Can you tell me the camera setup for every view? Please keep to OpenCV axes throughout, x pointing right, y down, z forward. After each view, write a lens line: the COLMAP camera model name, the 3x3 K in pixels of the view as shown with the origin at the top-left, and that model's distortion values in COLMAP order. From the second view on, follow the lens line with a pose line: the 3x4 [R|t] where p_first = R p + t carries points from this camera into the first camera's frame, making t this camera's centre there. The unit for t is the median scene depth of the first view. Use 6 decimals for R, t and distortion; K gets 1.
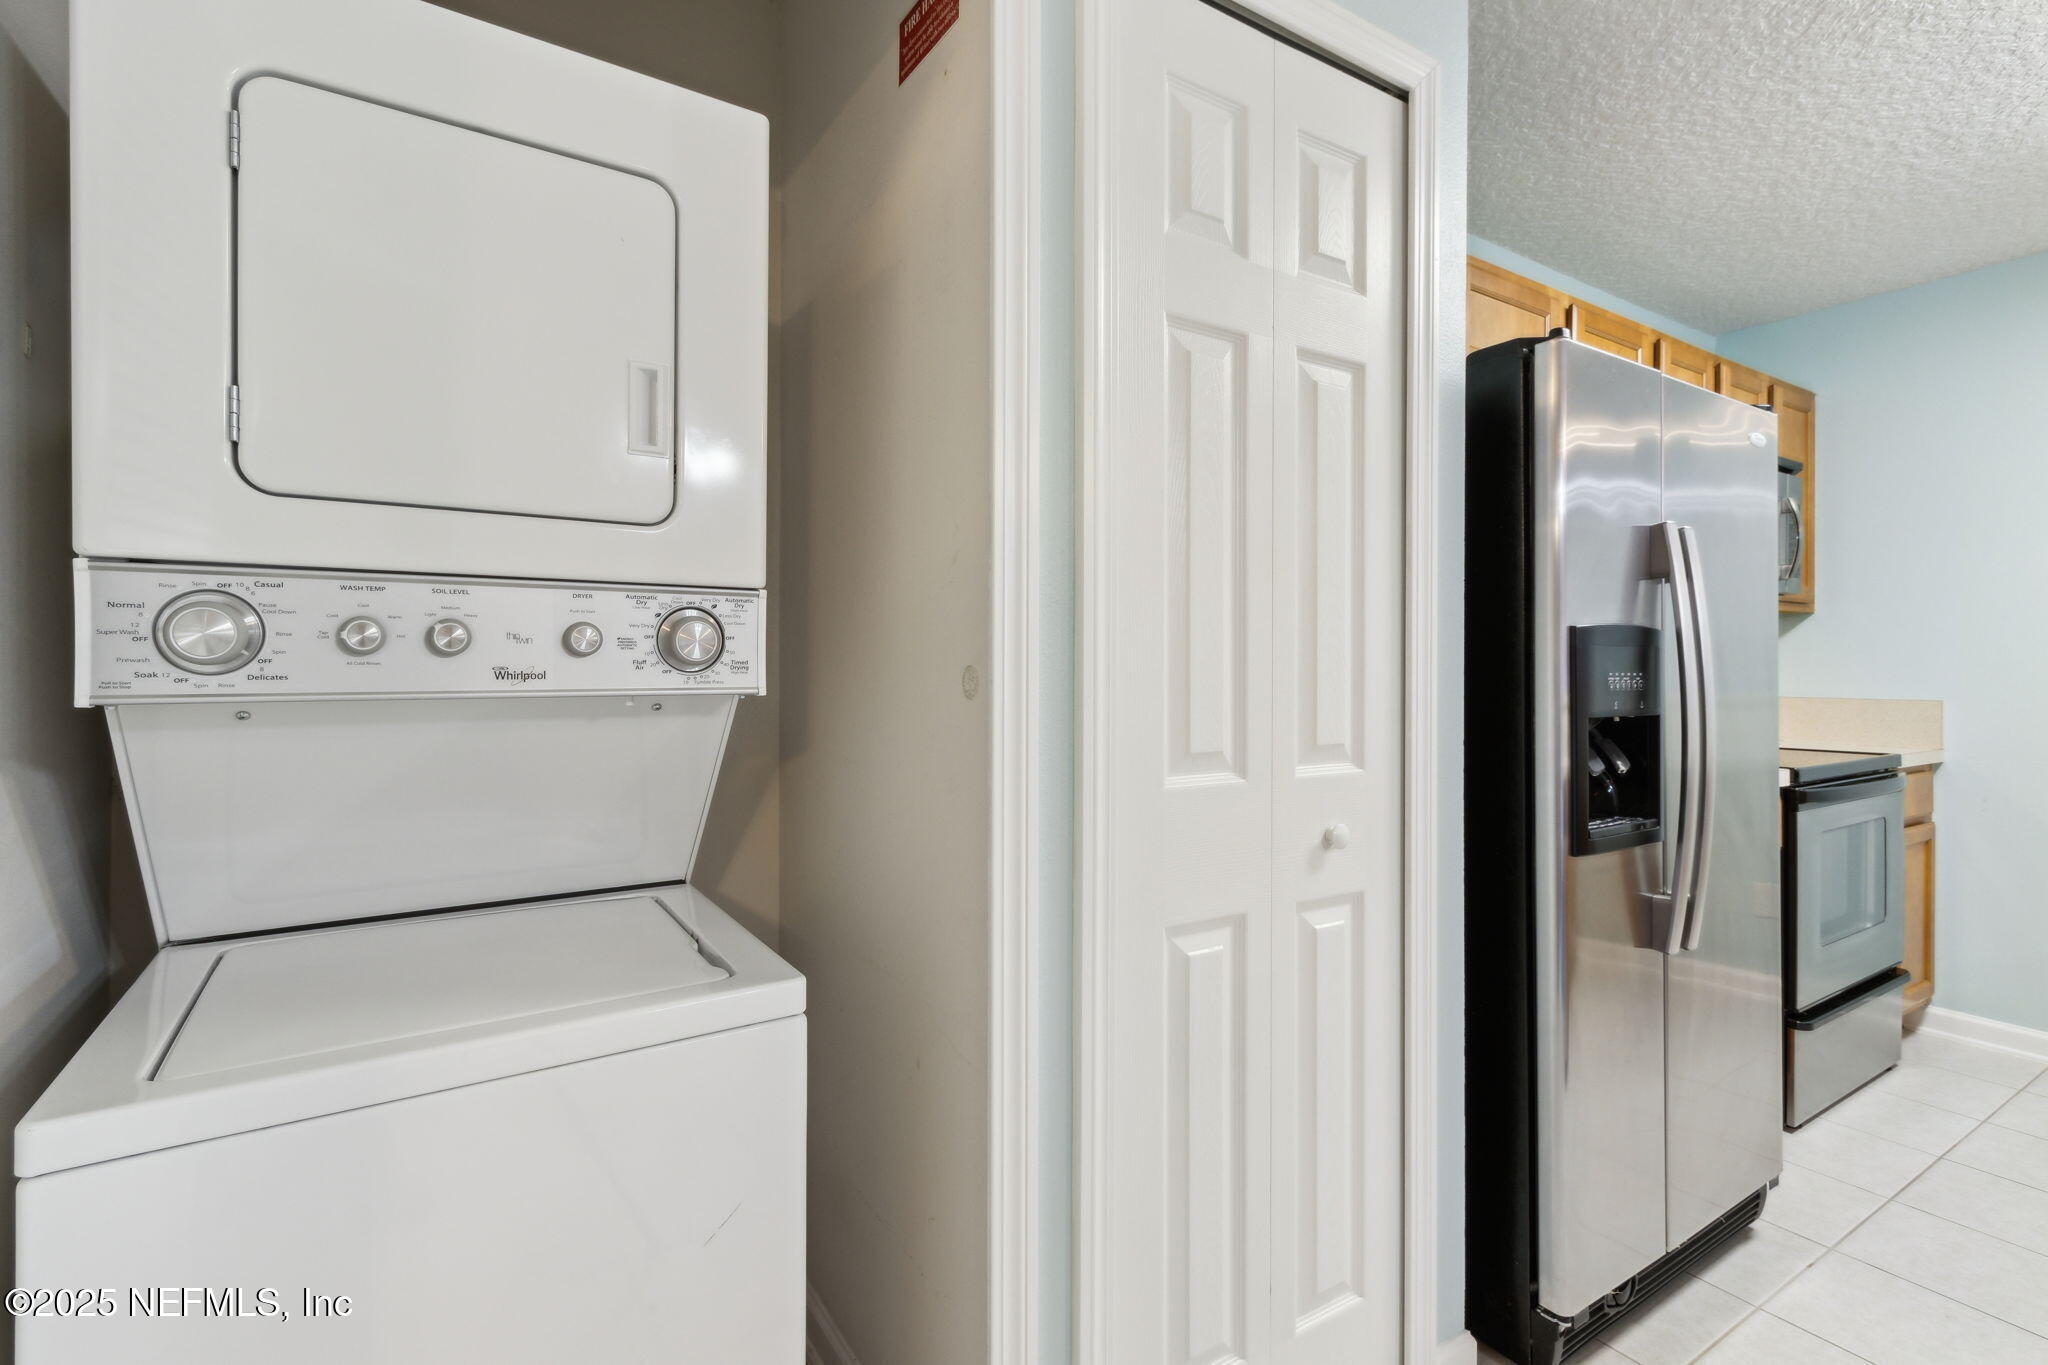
lens RADIAL K [[973.0, 0, 1050.4], [0, 973.0, 669.7], [0, 0, 1]] dist [0.008281, -0.004164]
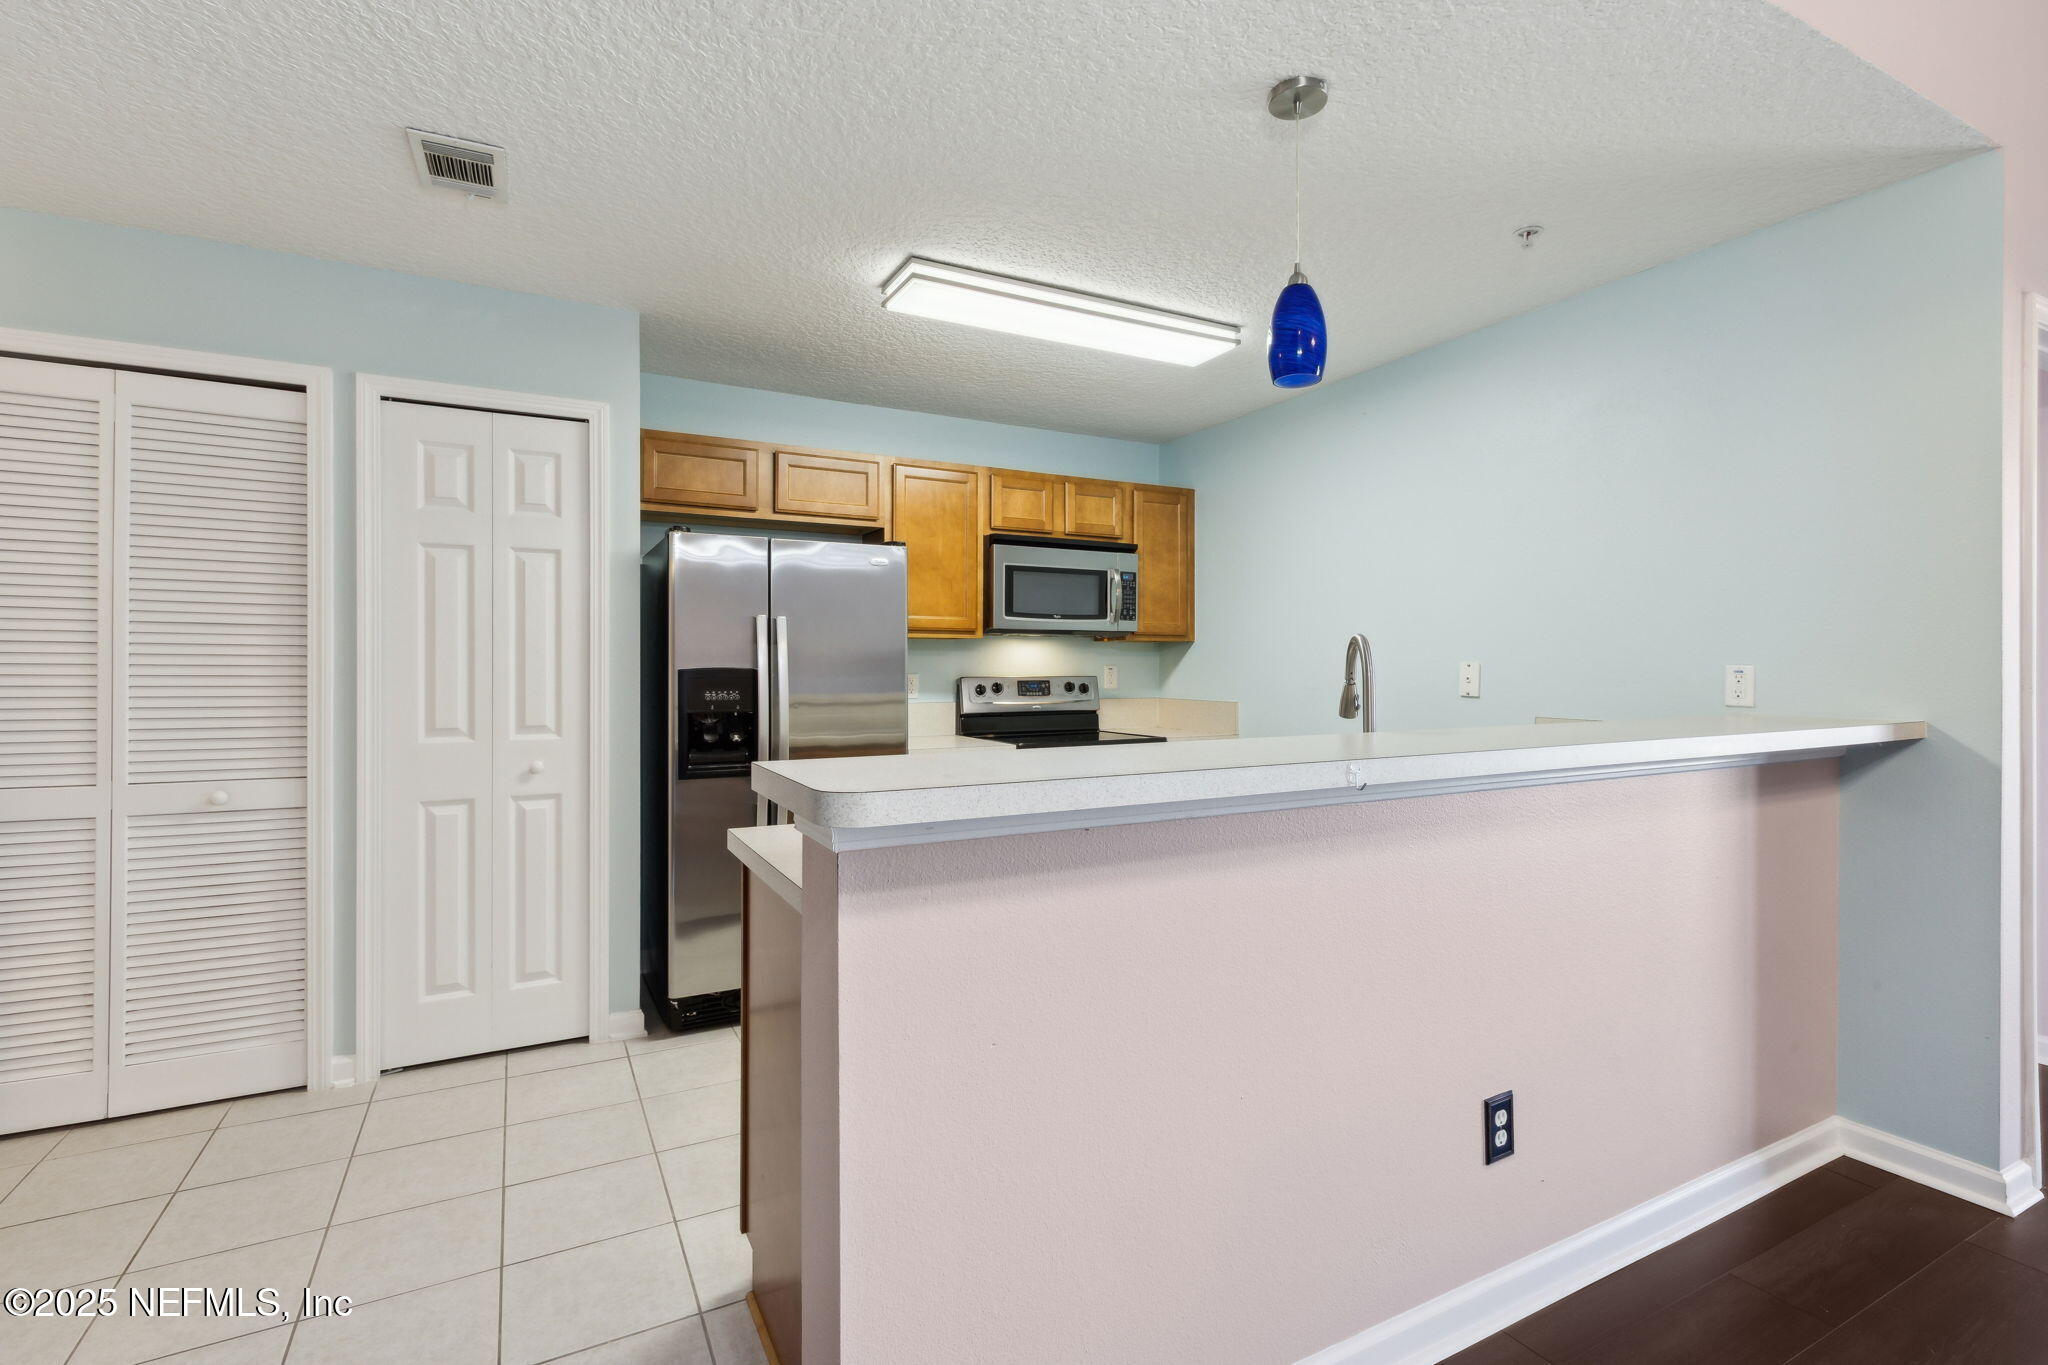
lens RADIAL K [[973.0, 0, 1039.1], [0, 973.0, 664.9], [0, 0, 1]] dist [0.008281, -0.004164]
pose [[0.996473, -0.000209, -0.083917, 1.441456], [0.000555, 0.999991, 0.004097, -0.061698], [0.083916, -0.004129, 0.996464, -0.983581]]
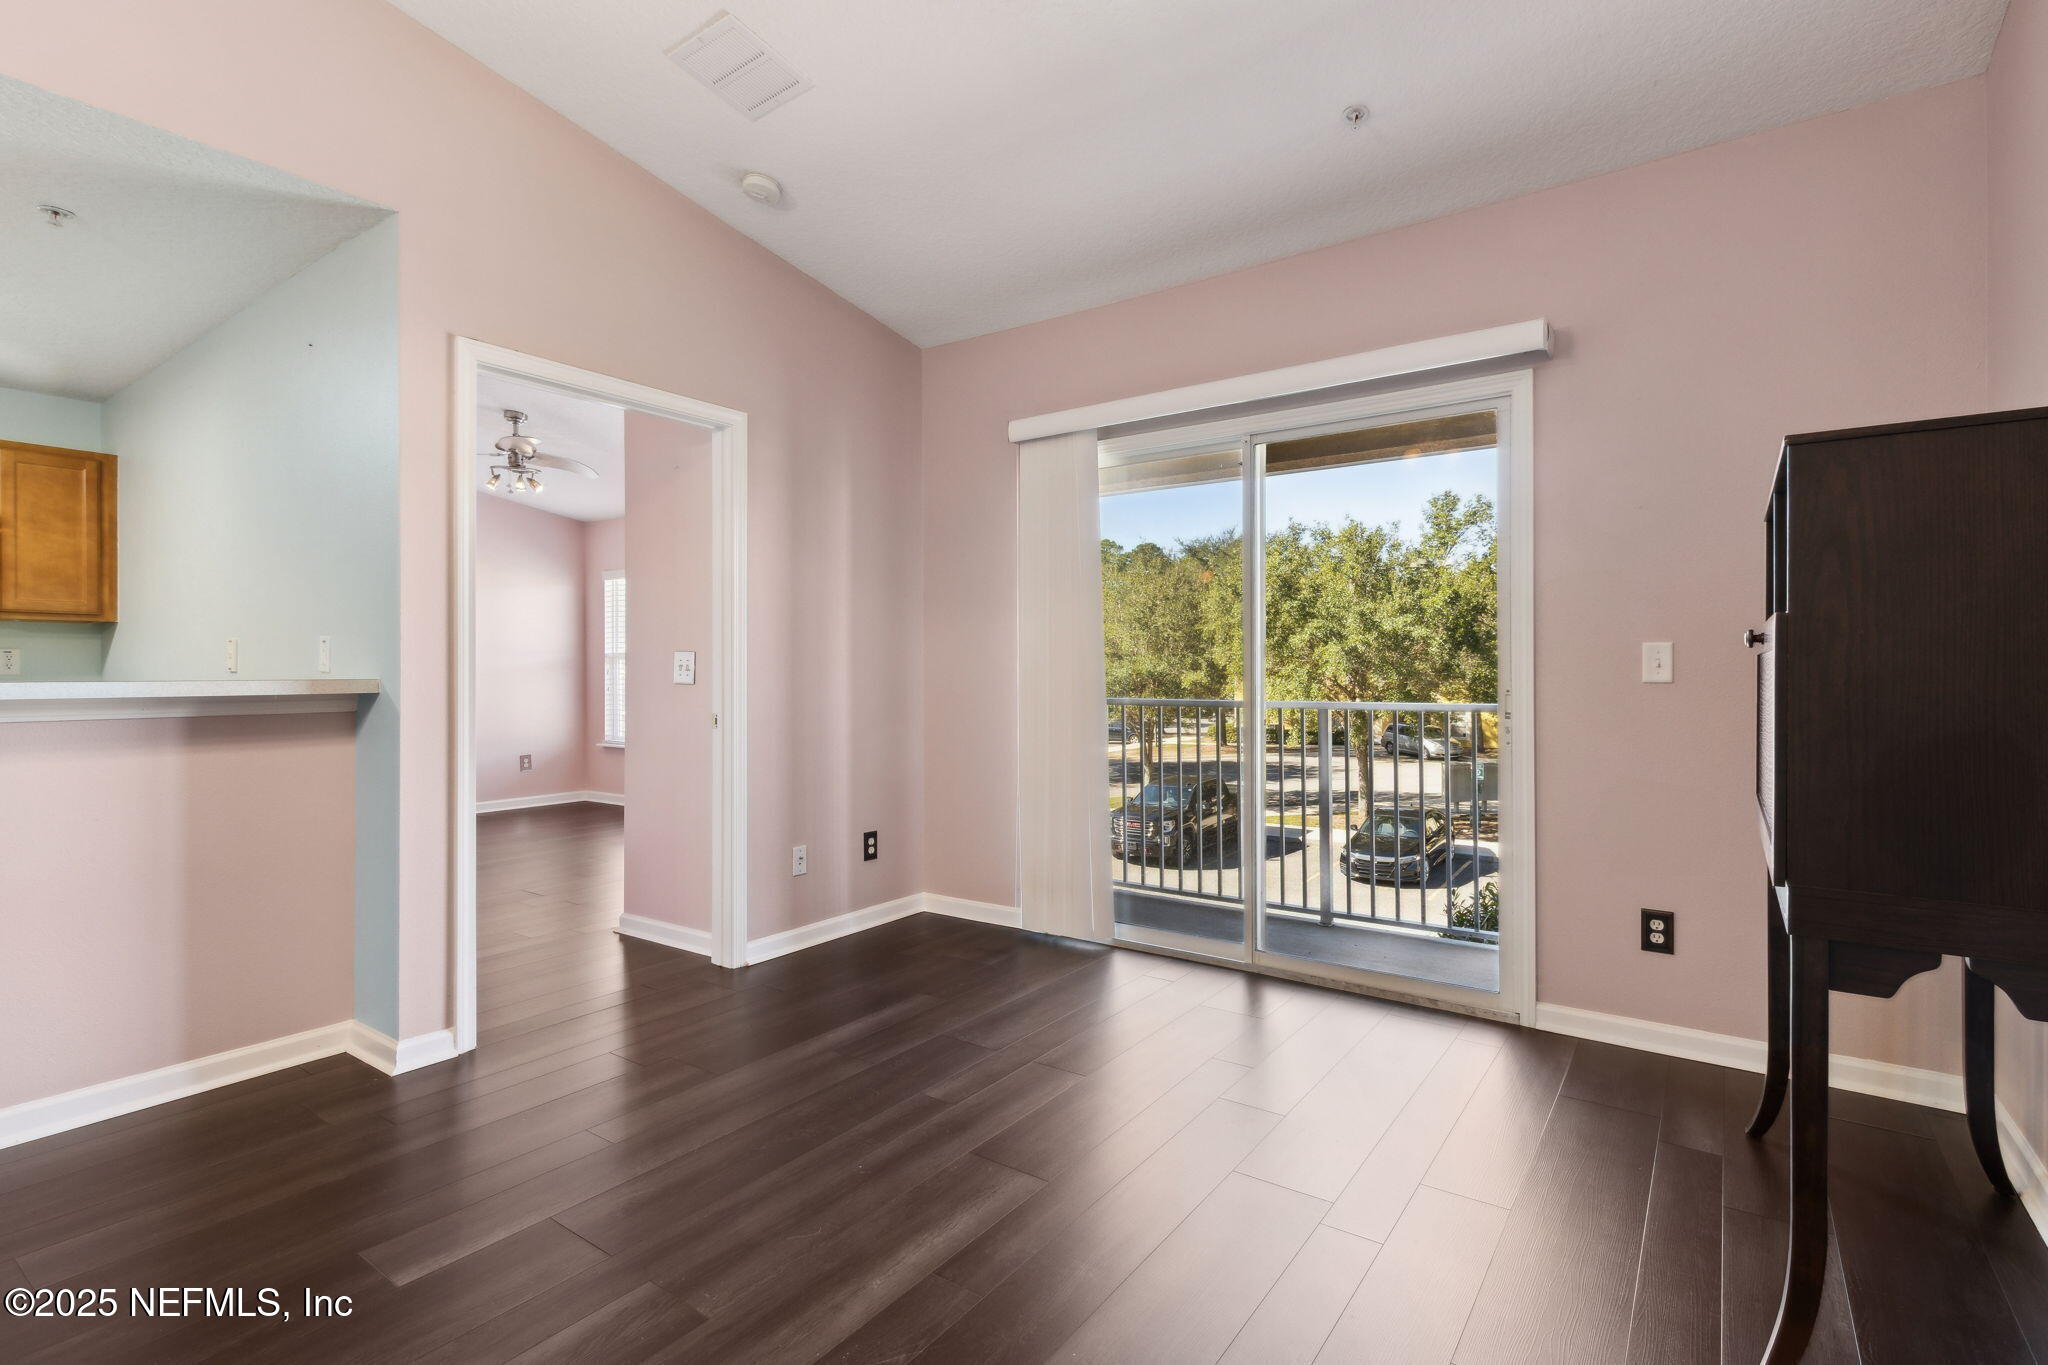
lens RADIAL K [[973.0, 0, 1046.5], [0, 973.0, 671.5], [0, 0, 1]] dist [0.008281, -0.004164]
pose [[0.926409, -0.000347, 0.376519, 3.107824], [-0.001295, 0.999991, 0.004107, 0.006499], [-0.376517, -0.004292, 0.926400, -1.512893]]
